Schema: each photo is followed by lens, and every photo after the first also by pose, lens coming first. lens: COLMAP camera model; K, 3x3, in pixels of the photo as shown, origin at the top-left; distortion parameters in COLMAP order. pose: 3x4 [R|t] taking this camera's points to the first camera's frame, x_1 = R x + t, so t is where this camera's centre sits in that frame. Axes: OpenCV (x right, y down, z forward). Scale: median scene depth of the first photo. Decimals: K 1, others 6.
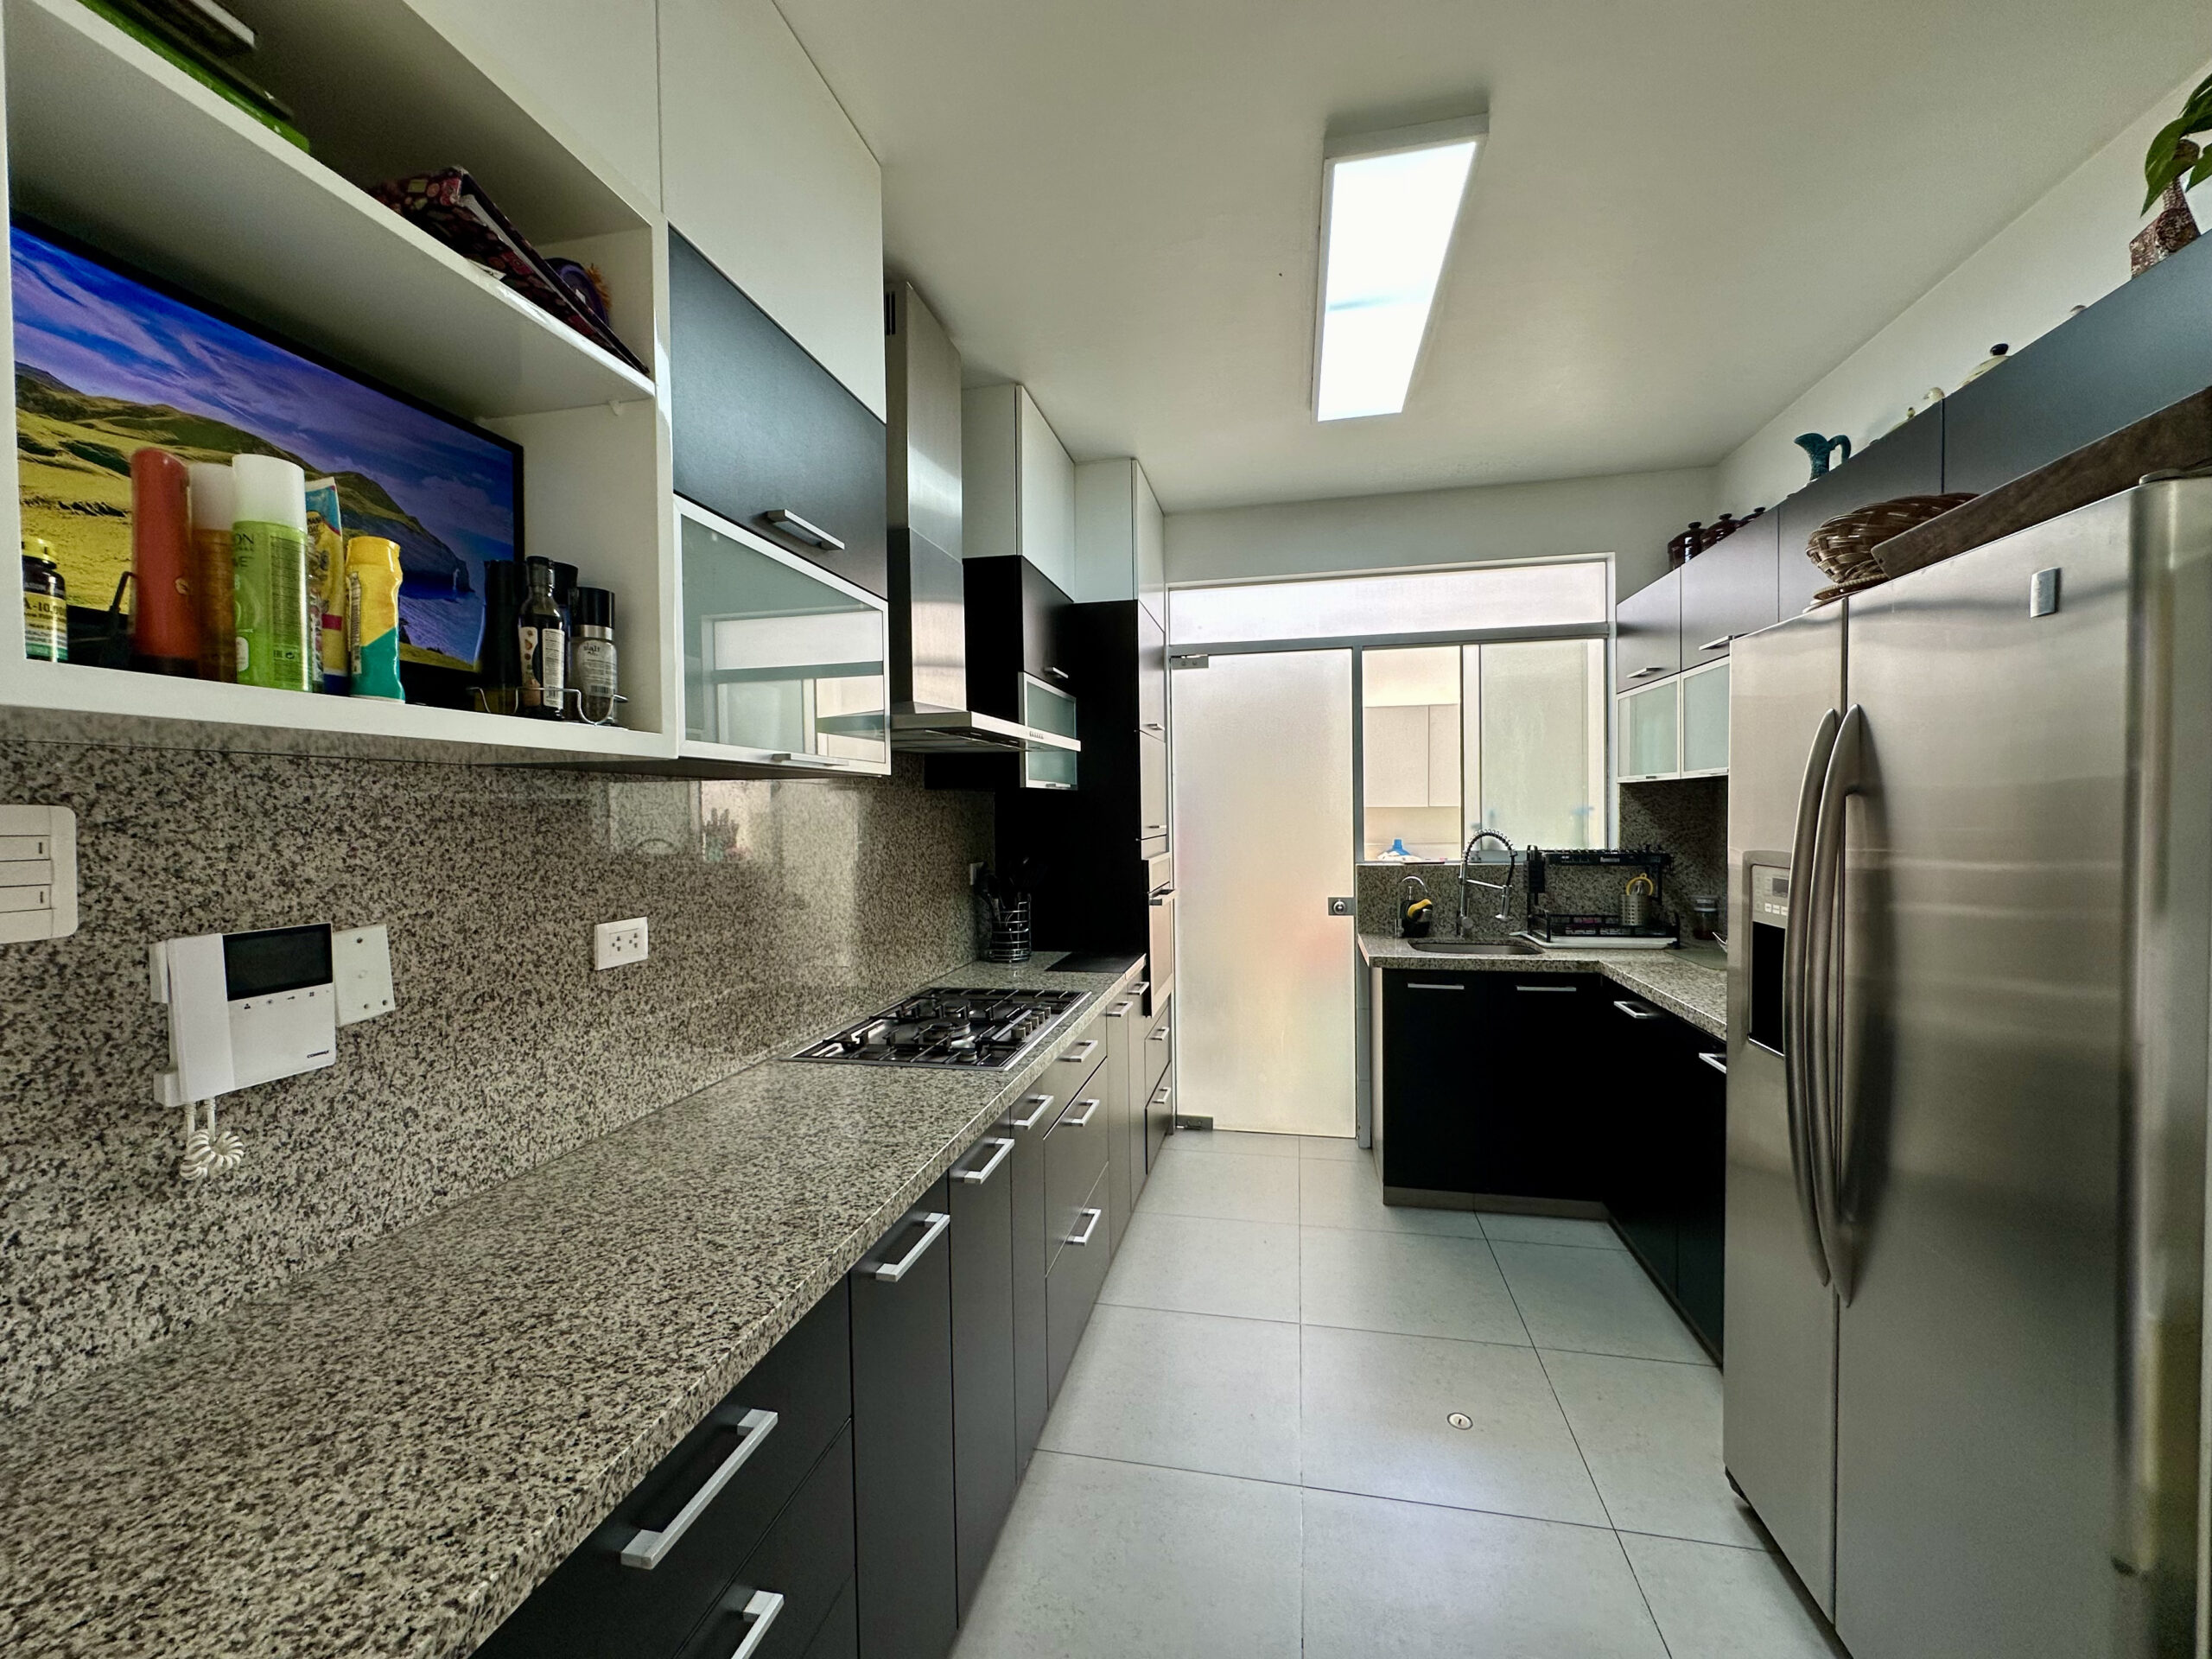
lens RADIAL K [[888.5, 0, 1105.5], [0, 888.5, 834.4], [0, 0, 1]] dist [0.001634, 0.000114]
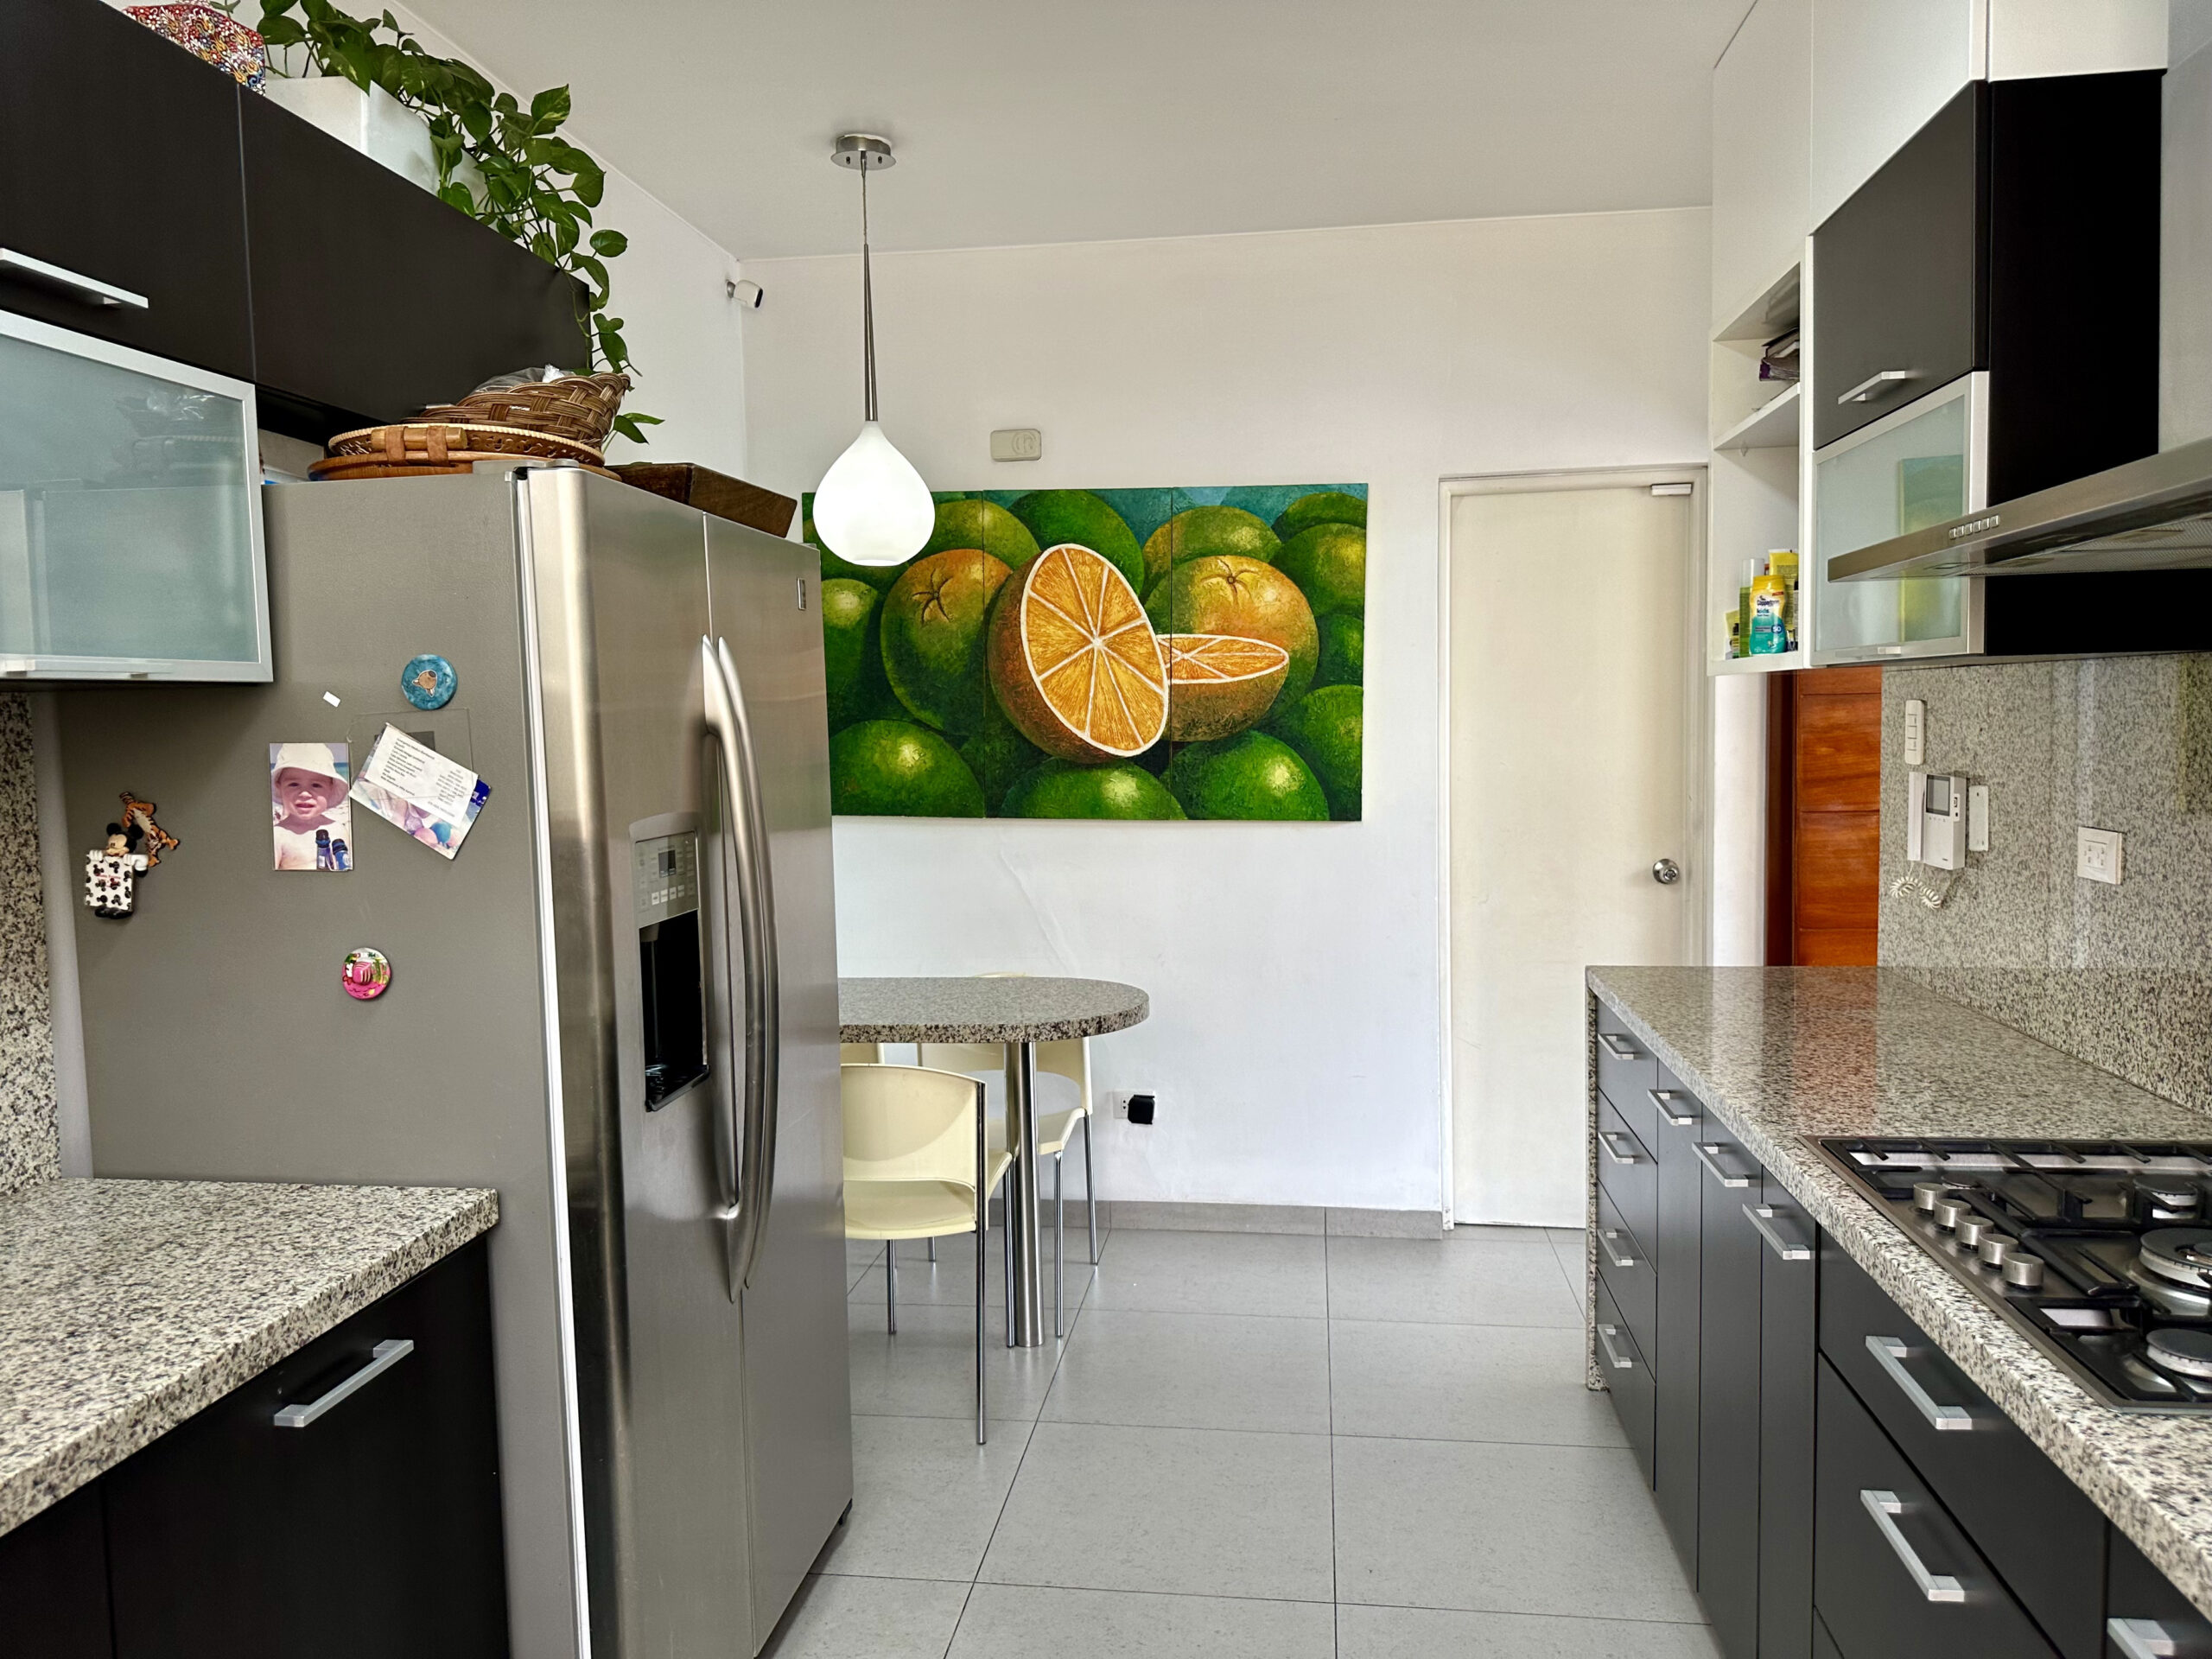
lens RADIAL K [[1564.8, 0, 1106.9], [0, 1564.8, 830.8], [0, 0, 1]] dist [0.029003, -0.024319]
pose [[-0.996347, 0.029679, -0.080073, 0.483022], [0.022032, 0.995257, 0.094750, -0.061951], [0.082505, 0.092640, -0.992276, 2.212048]]
